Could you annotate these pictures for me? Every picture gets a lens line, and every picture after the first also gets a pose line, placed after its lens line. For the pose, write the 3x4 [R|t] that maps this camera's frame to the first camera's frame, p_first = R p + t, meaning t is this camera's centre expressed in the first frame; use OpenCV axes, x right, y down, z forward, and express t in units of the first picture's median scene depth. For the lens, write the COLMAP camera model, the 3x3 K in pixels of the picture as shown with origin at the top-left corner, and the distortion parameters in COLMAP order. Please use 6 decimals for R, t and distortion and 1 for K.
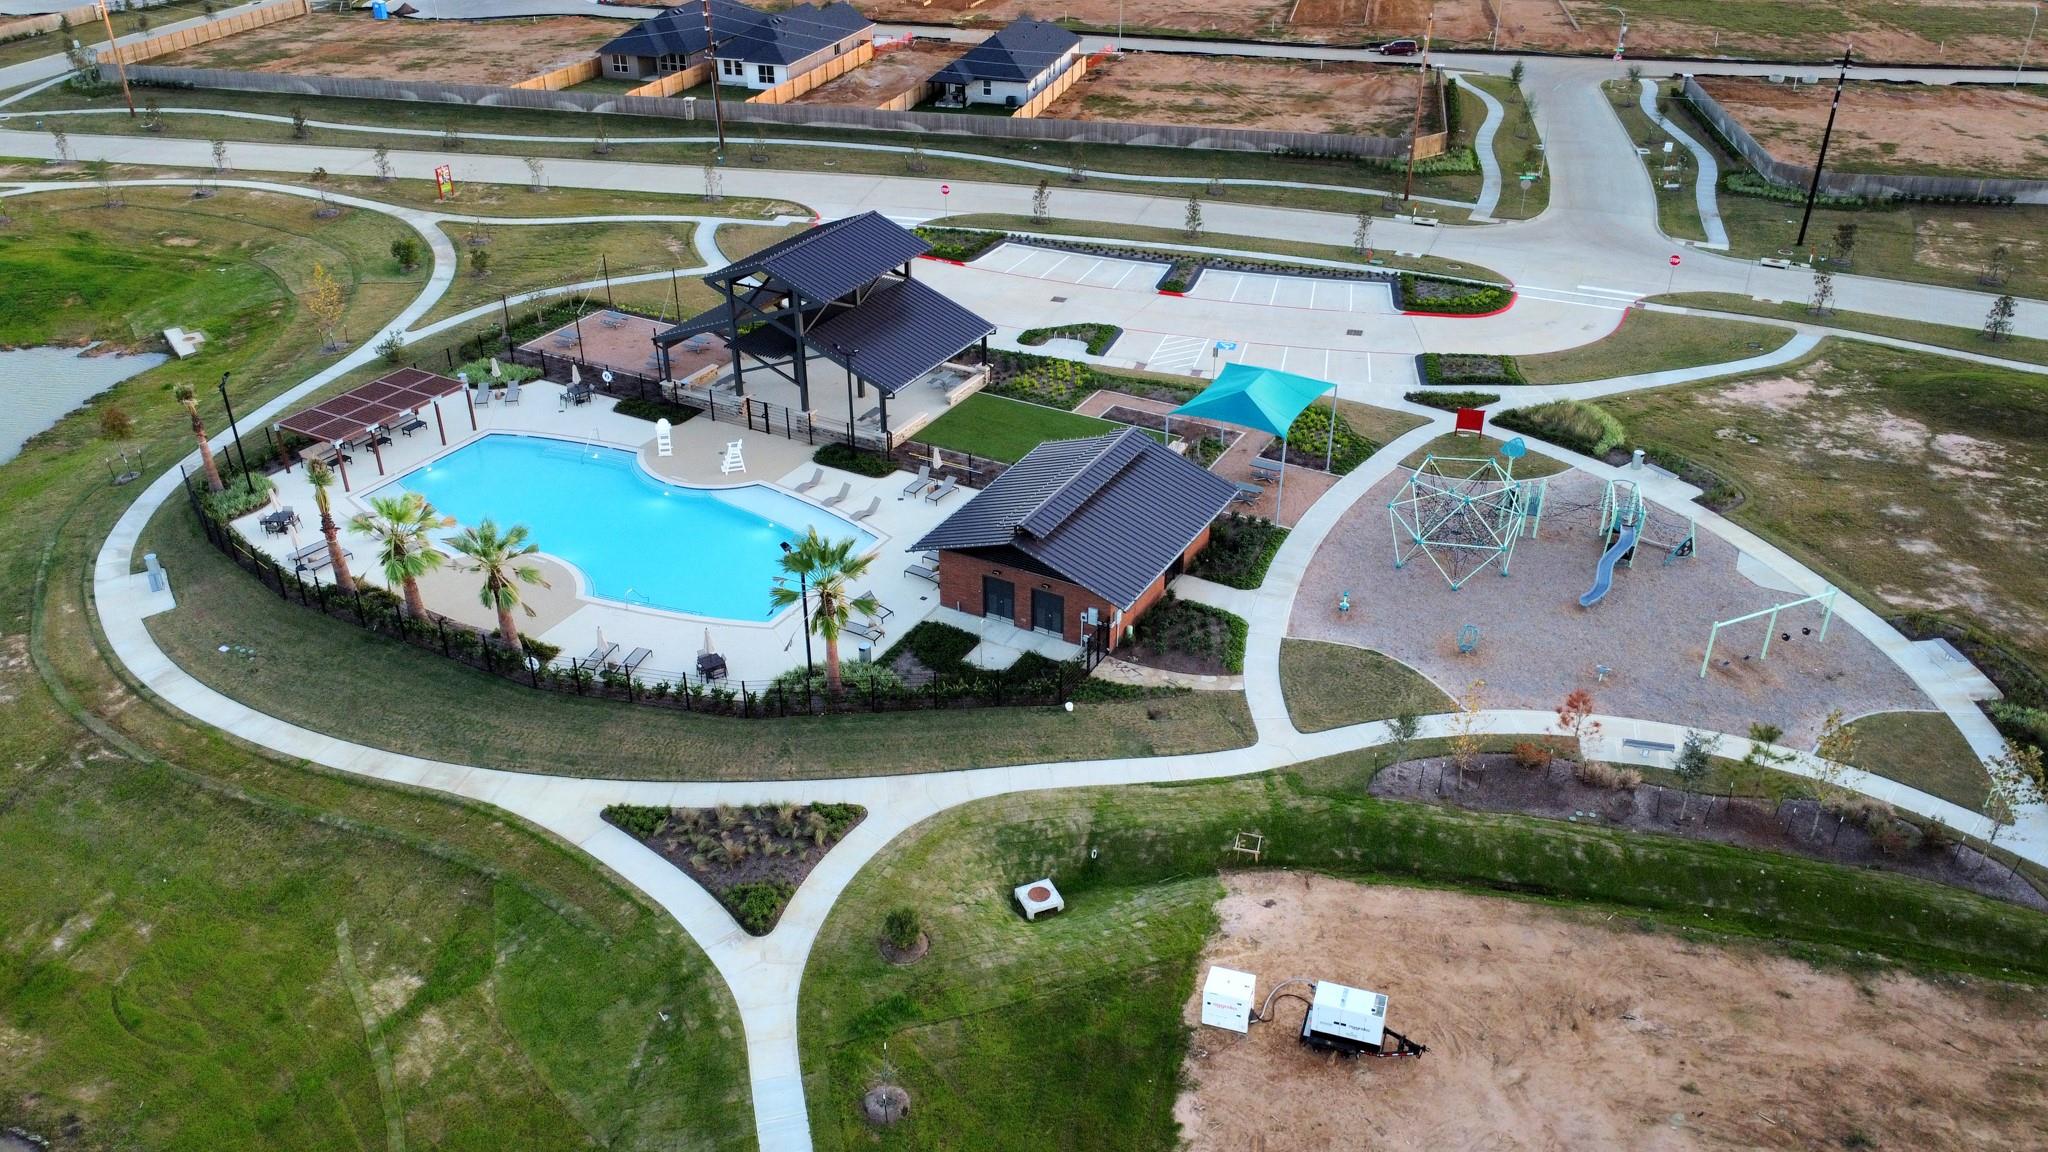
lens RADIAL K [[1545.5, 0, 1029.8], [0, 1545.5, 583.7], [0, 0, 1]] dist [0.002699, -0.006000]
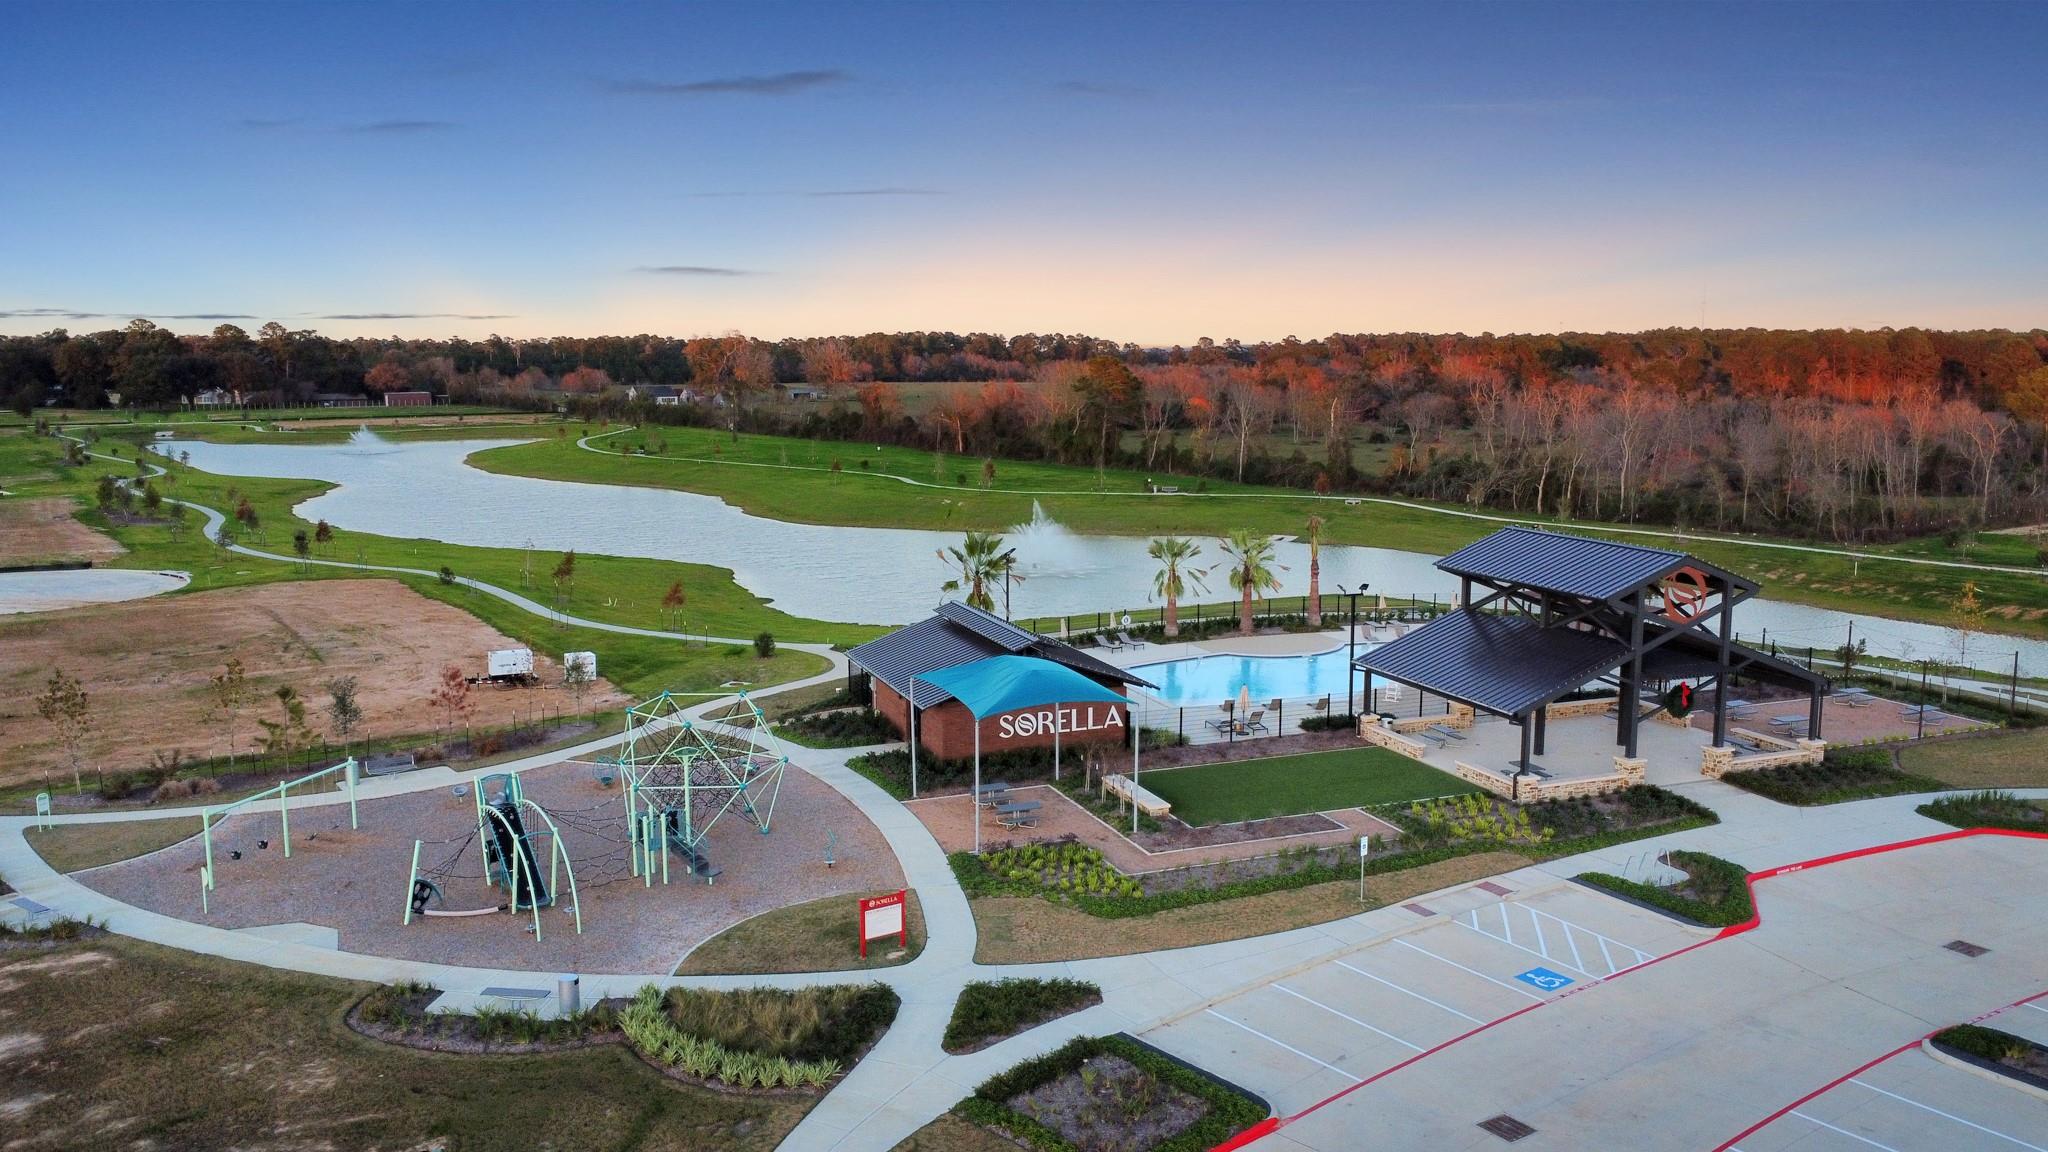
lens RADIAL K [[1545.5, 0, 1029.9], [0, 1545.5, 583.3], [0, 0, 1]] dist [0.002699, -0.006000]
pose [[-0.647589, 0.111516, -0.753786, 0.716823], [-0.382676, 0.807841, 0.448276, -0.509586], [0.658929, 0.578755, -0.480474, 1.370479]]
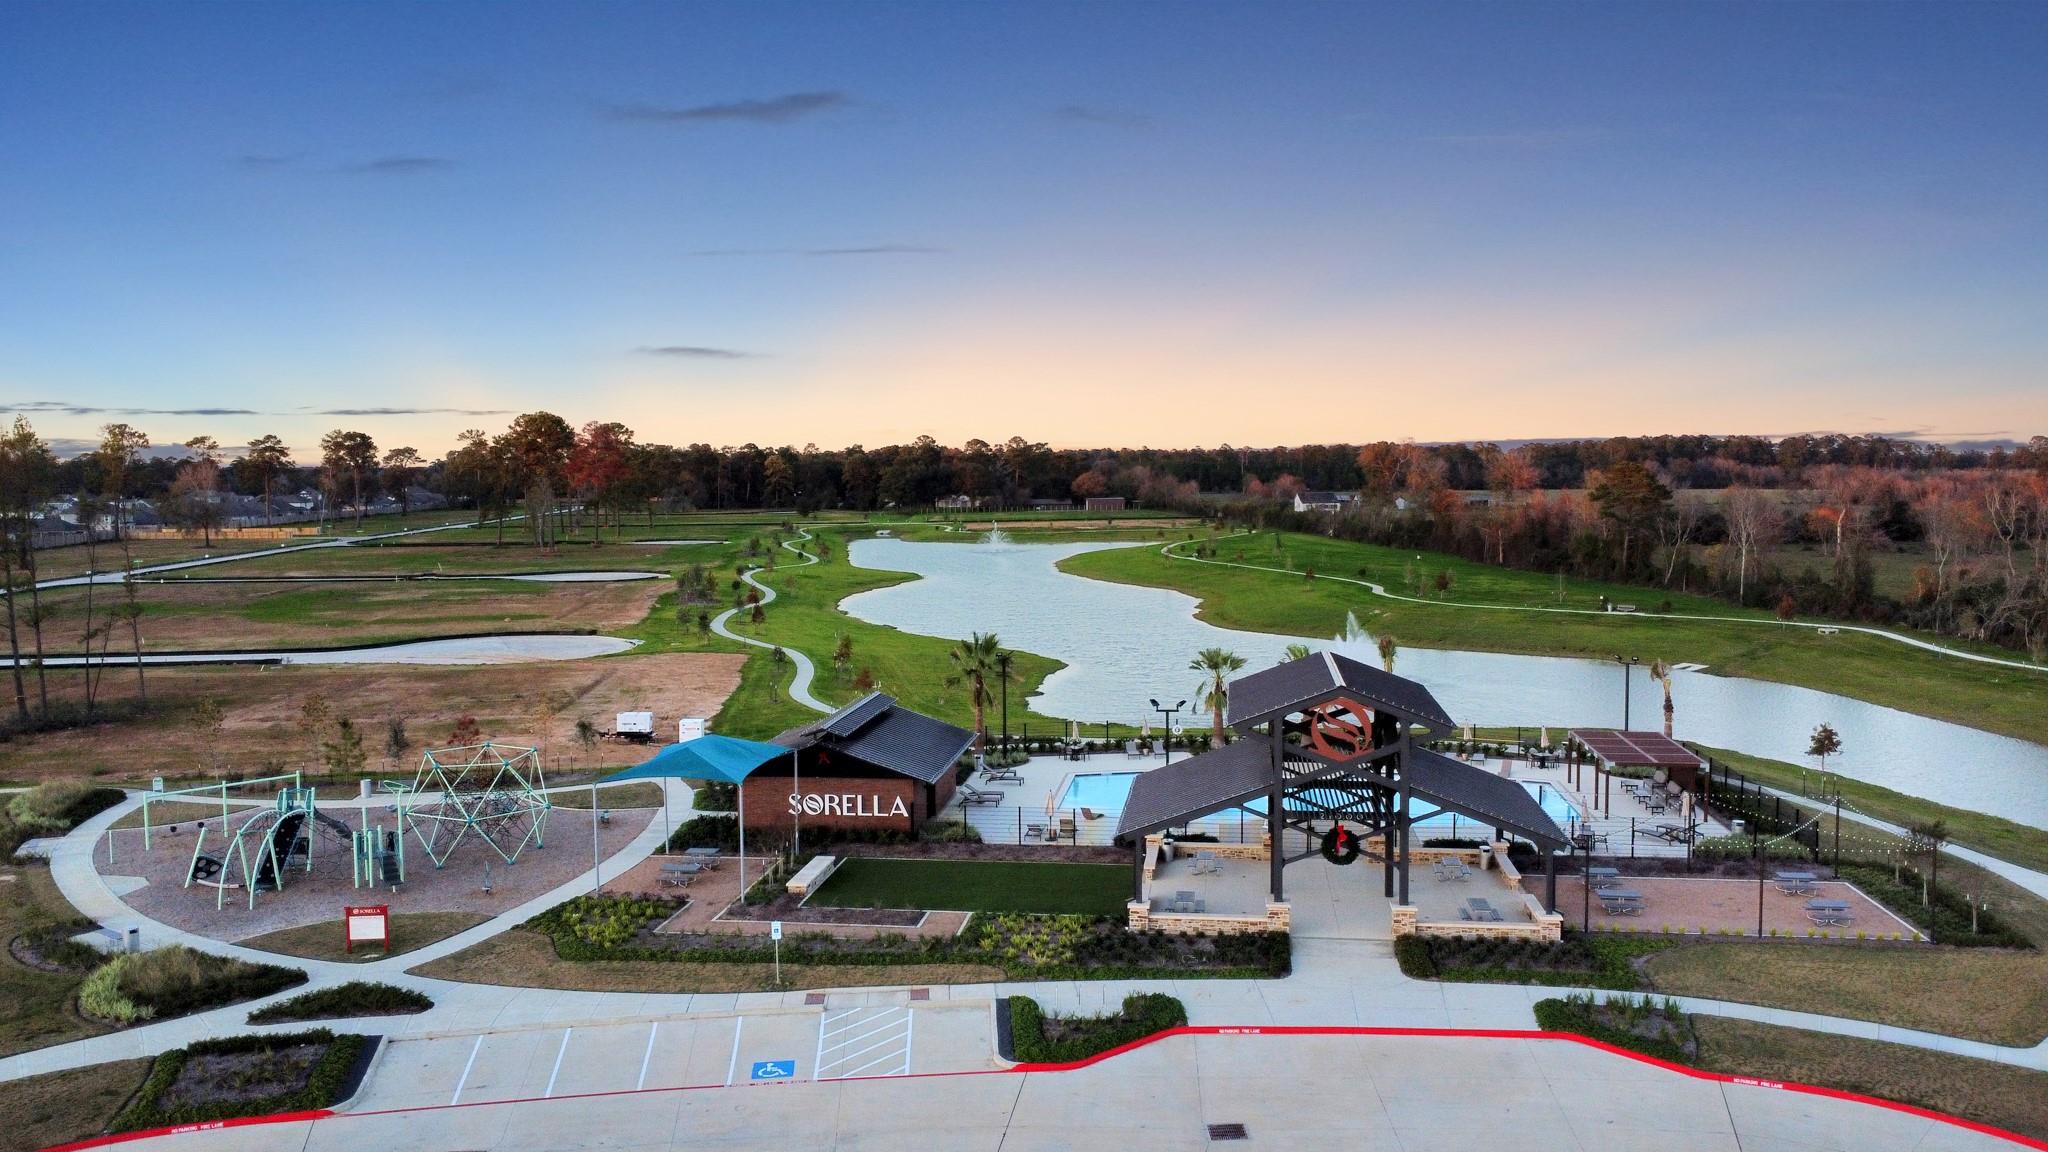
lens RADIAL K [[1545.5, 0, 1026.1], [0, 1545.5, 570.5], [0, 0, 1]] dist [0.002699, -0.006000]
pose [[-0.935470, 0.031423, -0.352005, 0.280695], [-0.170881, 0.831644, 0.528364, -0.703351], [0.309346, 0.554420, -0.772609, 1.697234]]
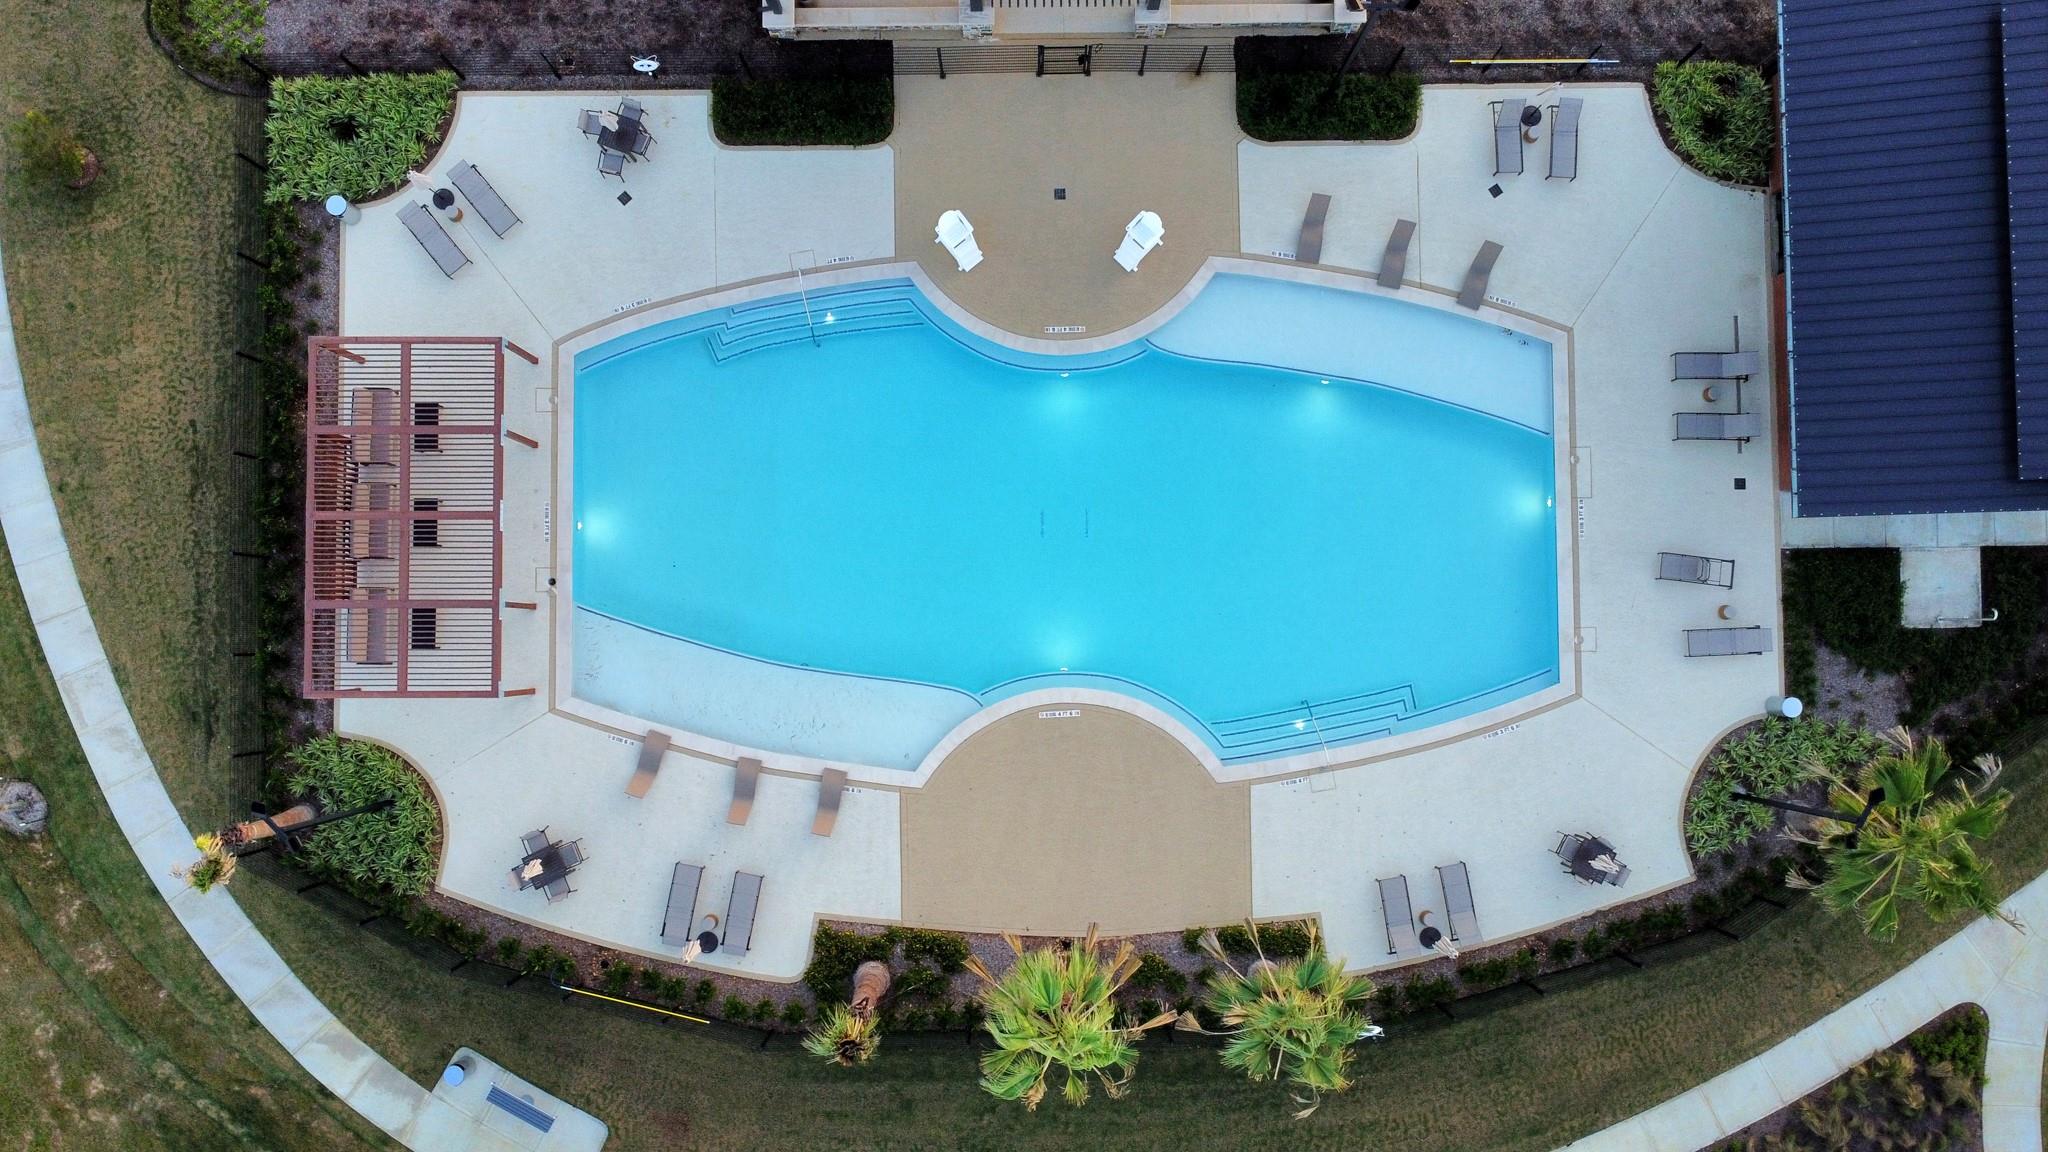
lens RADIAL K [[1545.5, 0, 1032.1], [0, 1545.5, 579.7], [0, 0, 1]] dist [0.002699, -0.006000]
pose [[0.874816, -0.483971, 0.021665, -0.306897], [0.240606, 0.472859, 0.847652, -0.490265], [-0.420483, -0.736327, 0.530110, 0.725100]]
